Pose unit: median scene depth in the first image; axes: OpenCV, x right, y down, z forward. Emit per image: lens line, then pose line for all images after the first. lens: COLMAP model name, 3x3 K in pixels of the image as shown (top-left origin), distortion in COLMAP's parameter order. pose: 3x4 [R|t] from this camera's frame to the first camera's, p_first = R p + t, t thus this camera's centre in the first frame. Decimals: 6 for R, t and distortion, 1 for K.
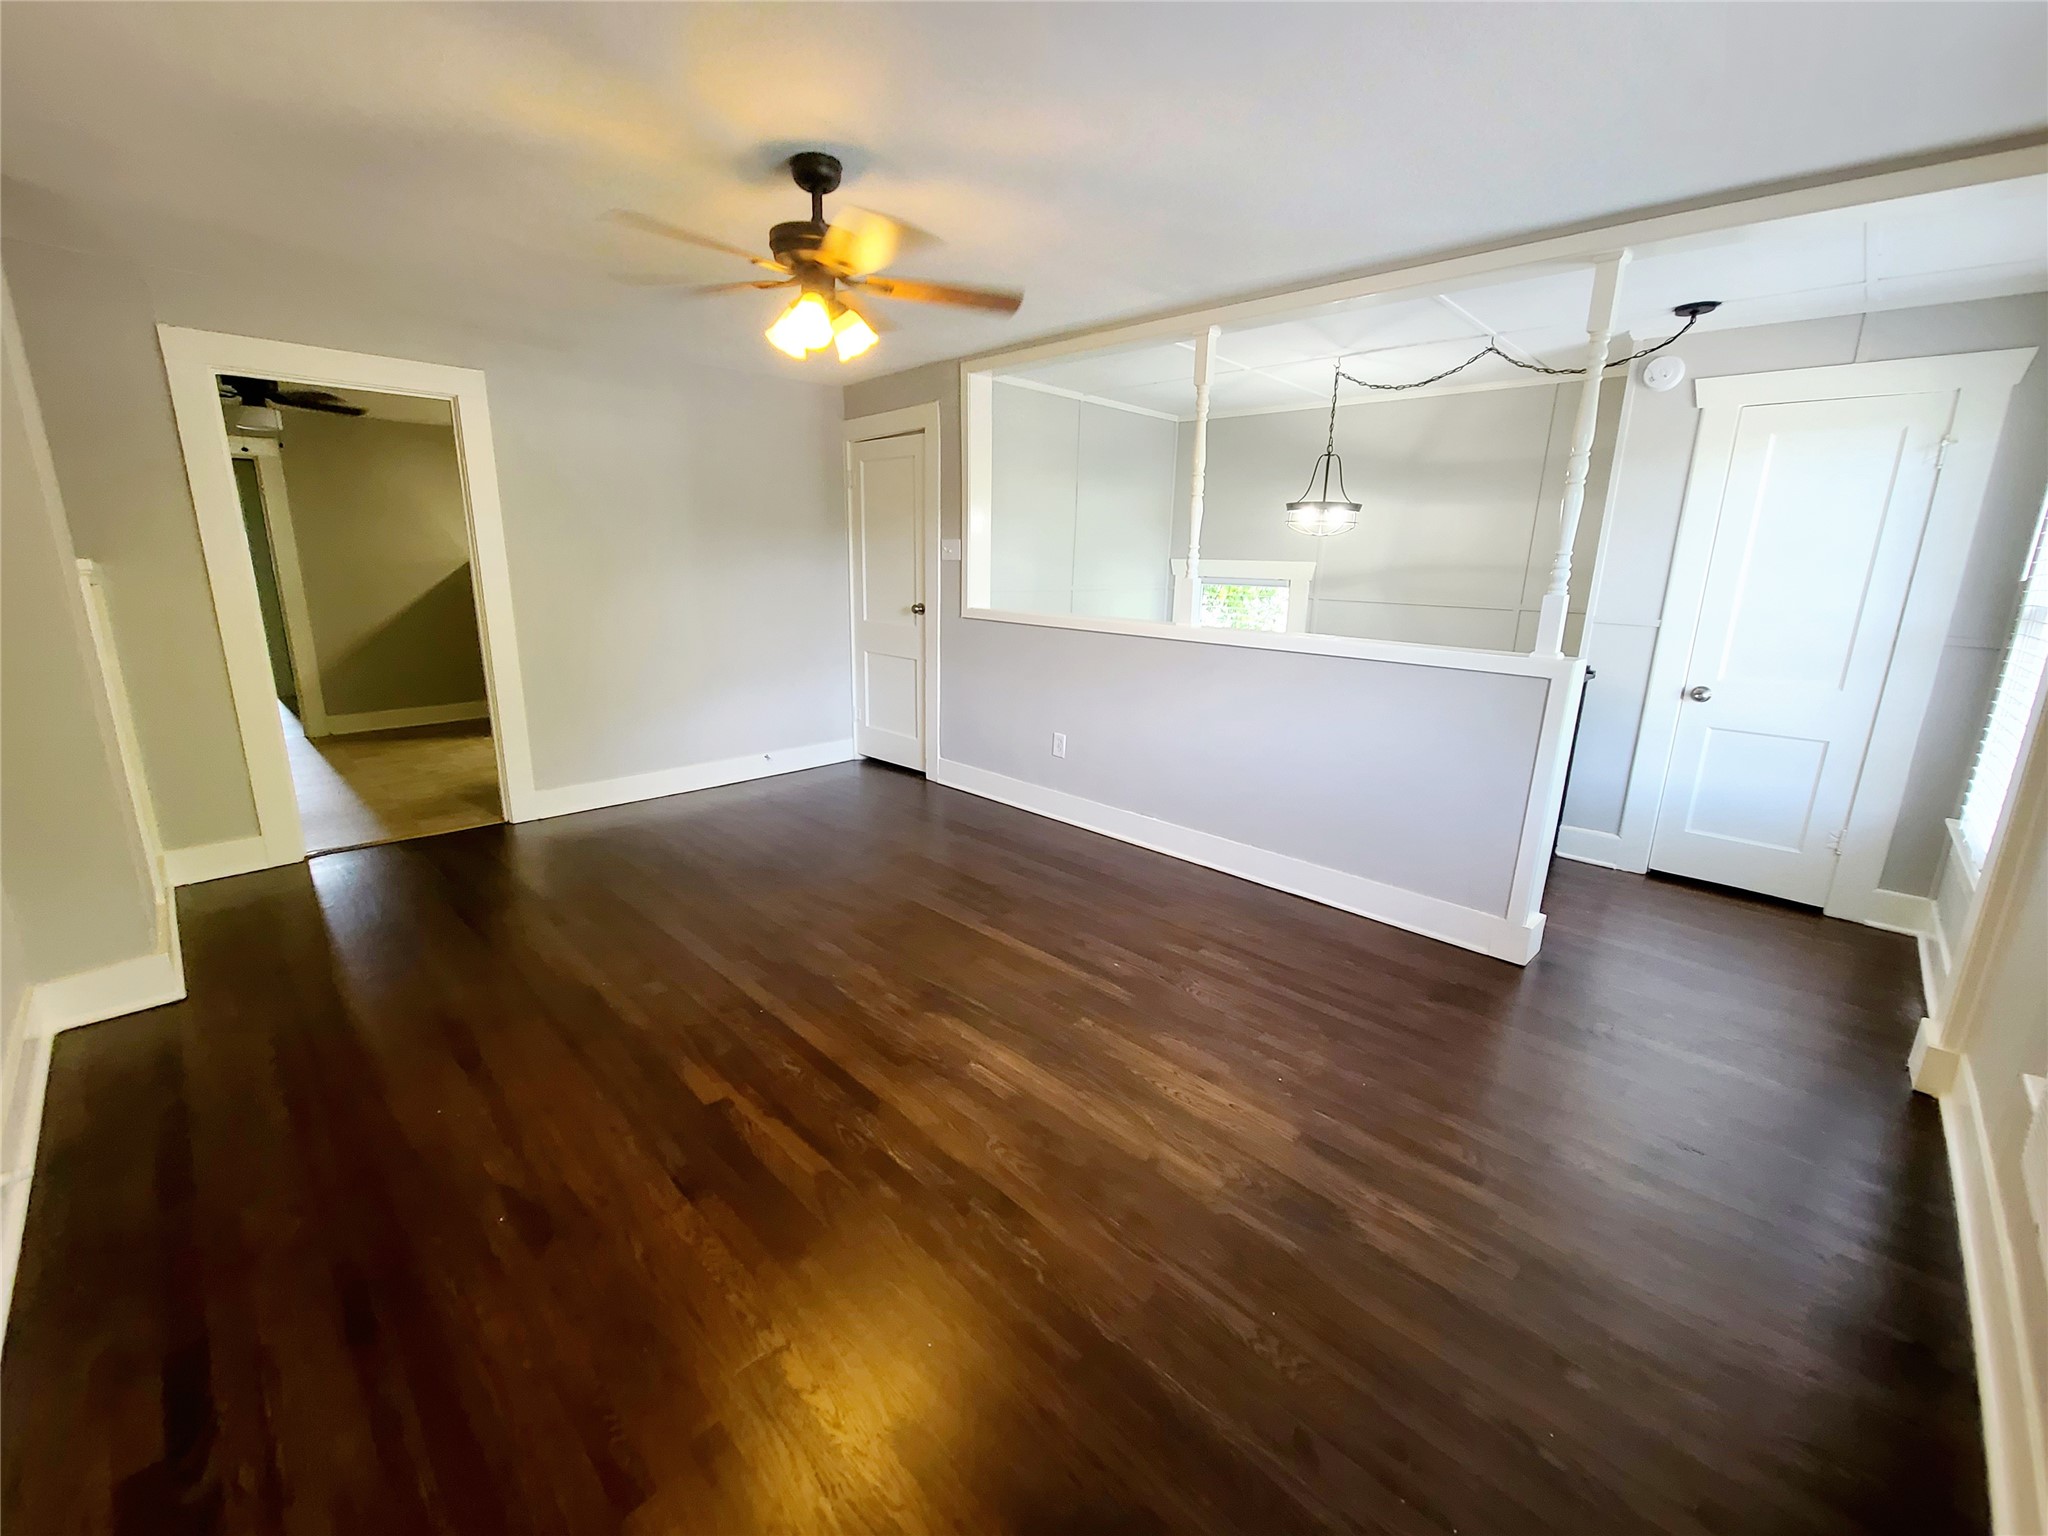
lens RADIAL K [[837.2, 0, 1019.5], [0, 837.2, 760.8], [0, 0, 1]] dist [-0.001467, -0.000595]
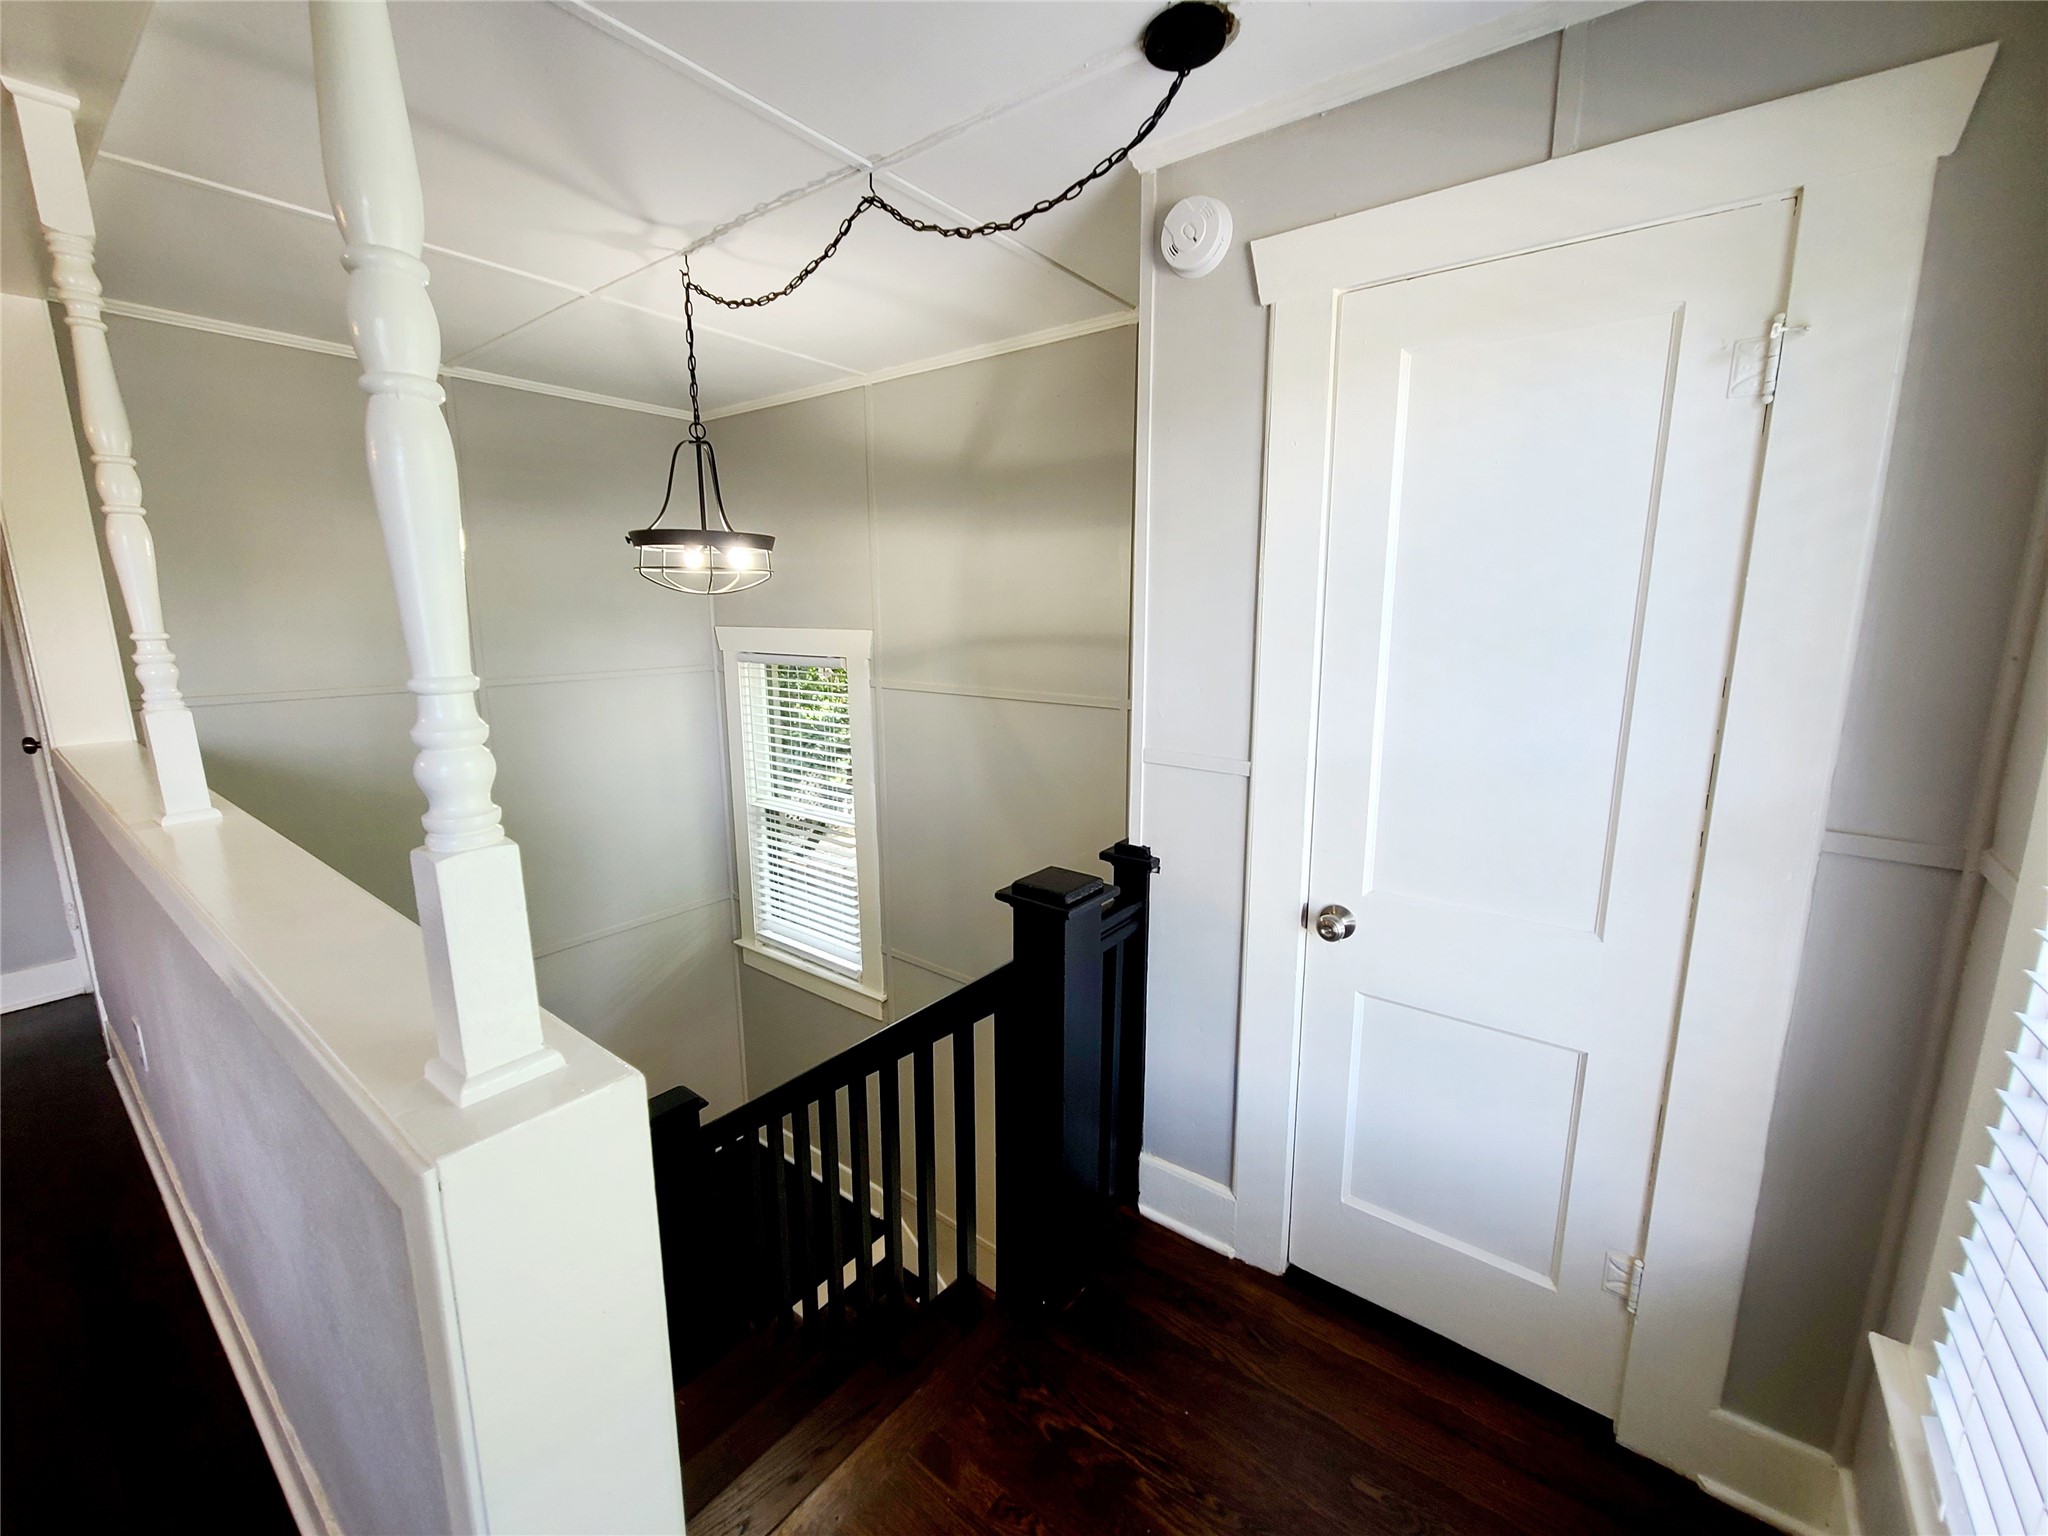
lens RADIAL K [[828.0, 0, 1020.1], [0, 828.0, 757.9], [0, 0, 1]] dist [-0.002251, -0.000438]
pose [[0.992690, -0.042830, 0.112837, 0.617626], [0.049008, 0.997415, -0.052556, -0.160997], [-0.110295, 0.057701, 0.992223, 0.582597]]
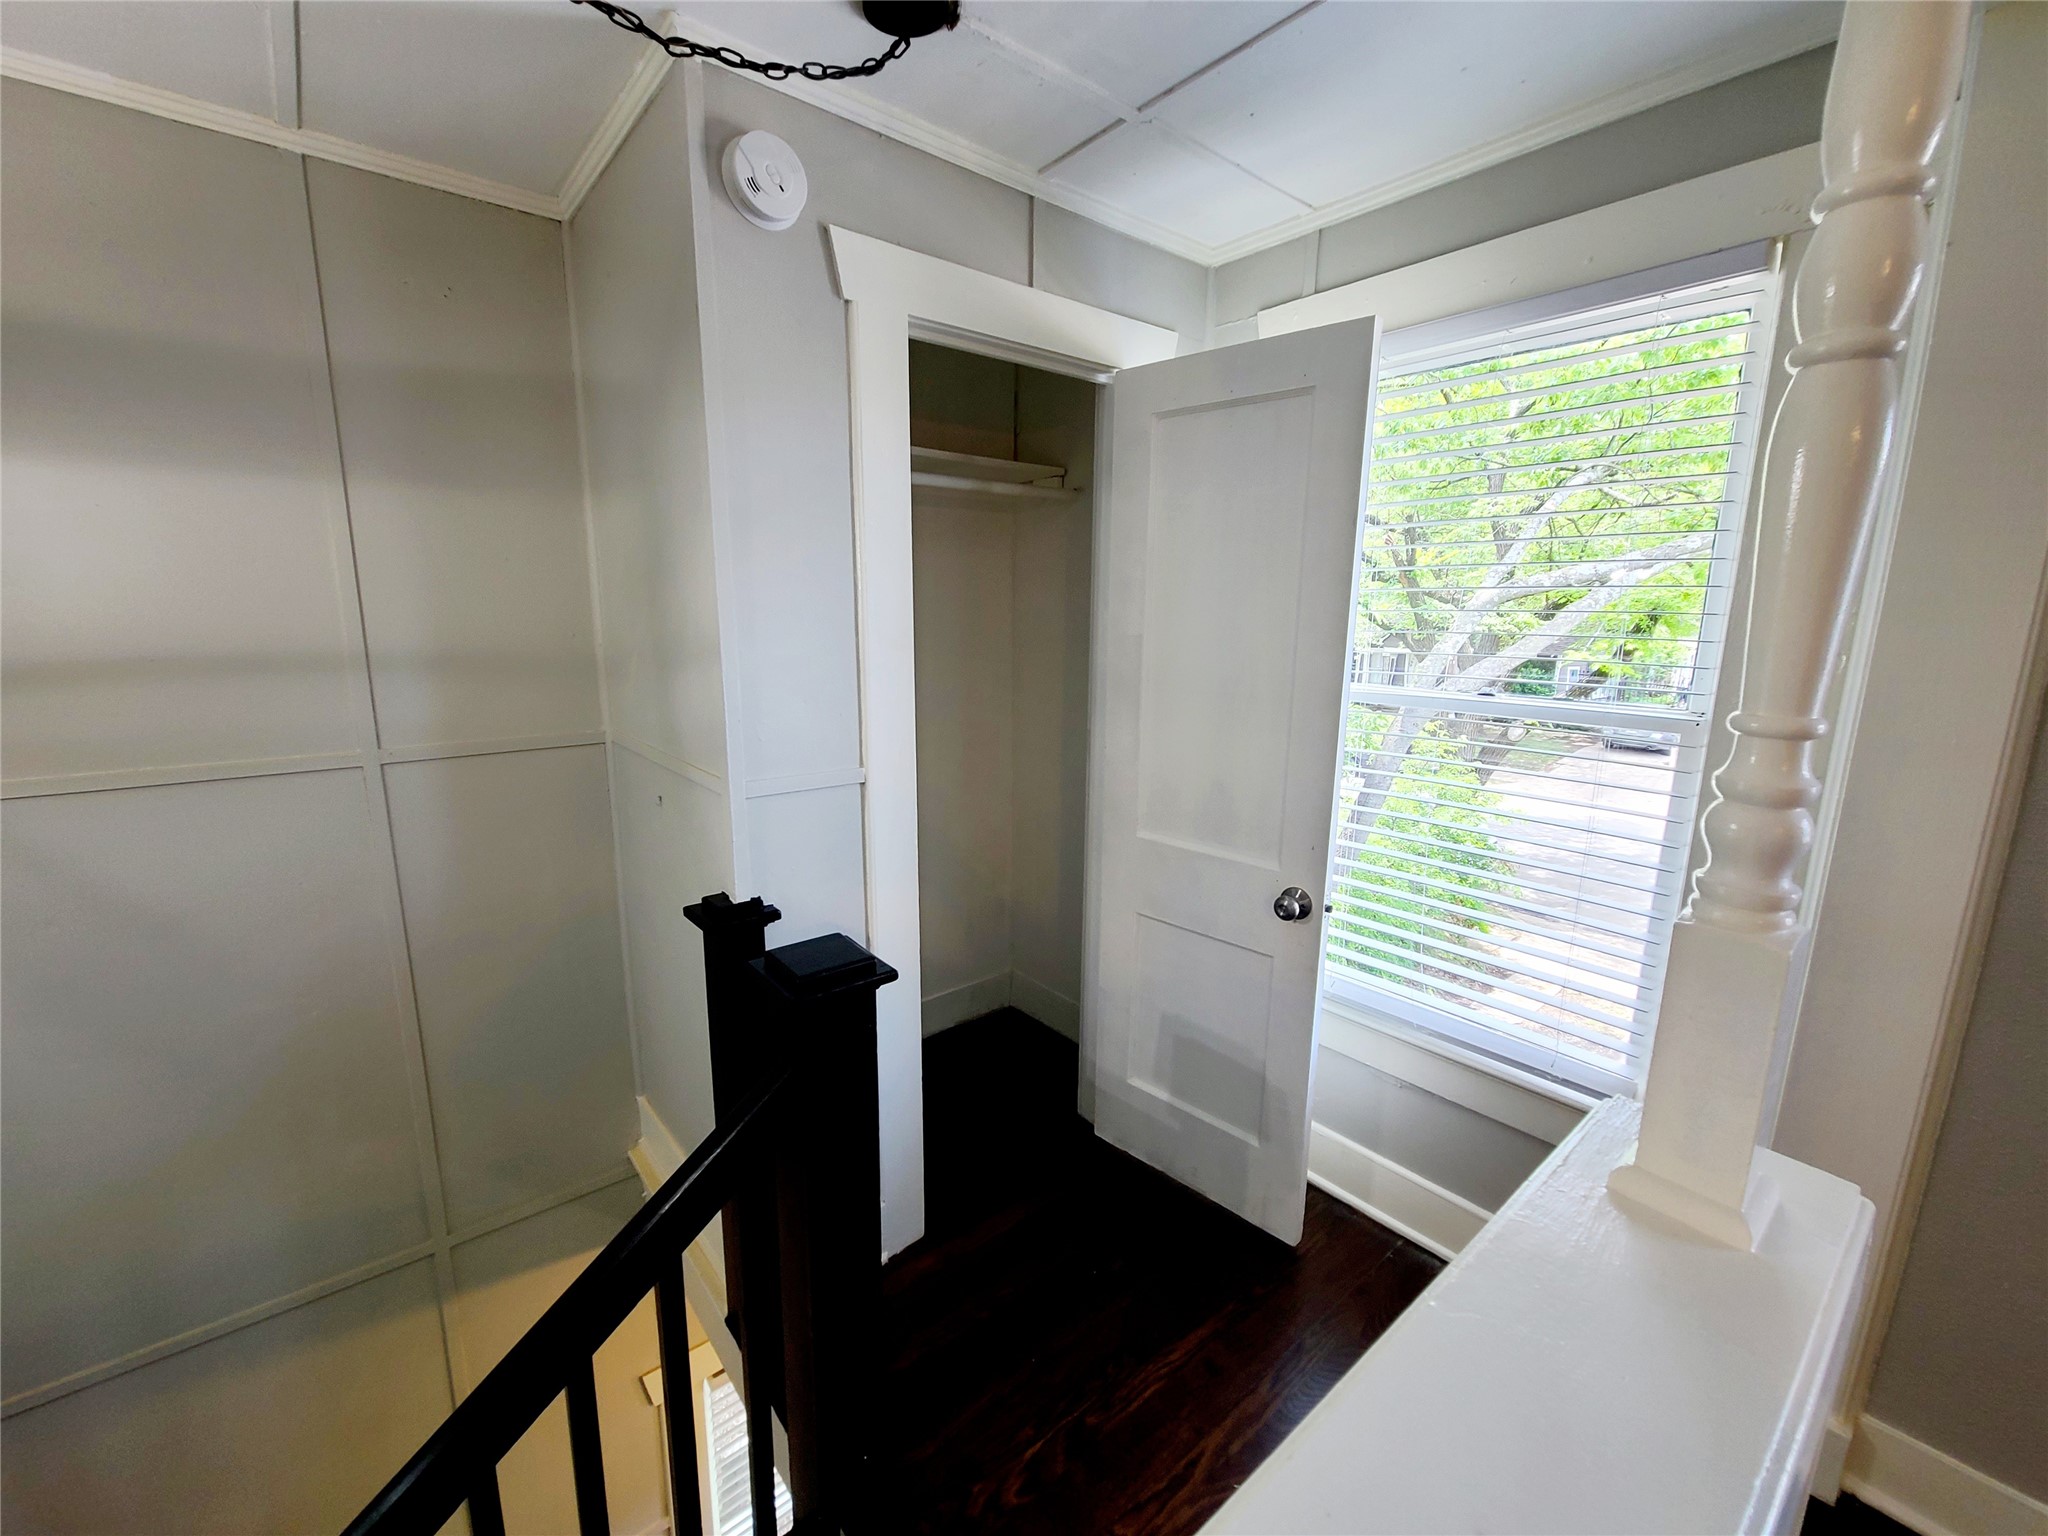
lens RADIAL K [[828.0, 0, 1020.1], [0, 828.0, 757.9], [0, 0, 1]] dist [-0.002251, -0.000438]
pose [[0.108802, -0.200434, 0.973647, 0.350374], [0.231877, 0.957559, 0.171211, -0.244001], [-0.966641, 0.207138, 0.150660, 0.890494]]
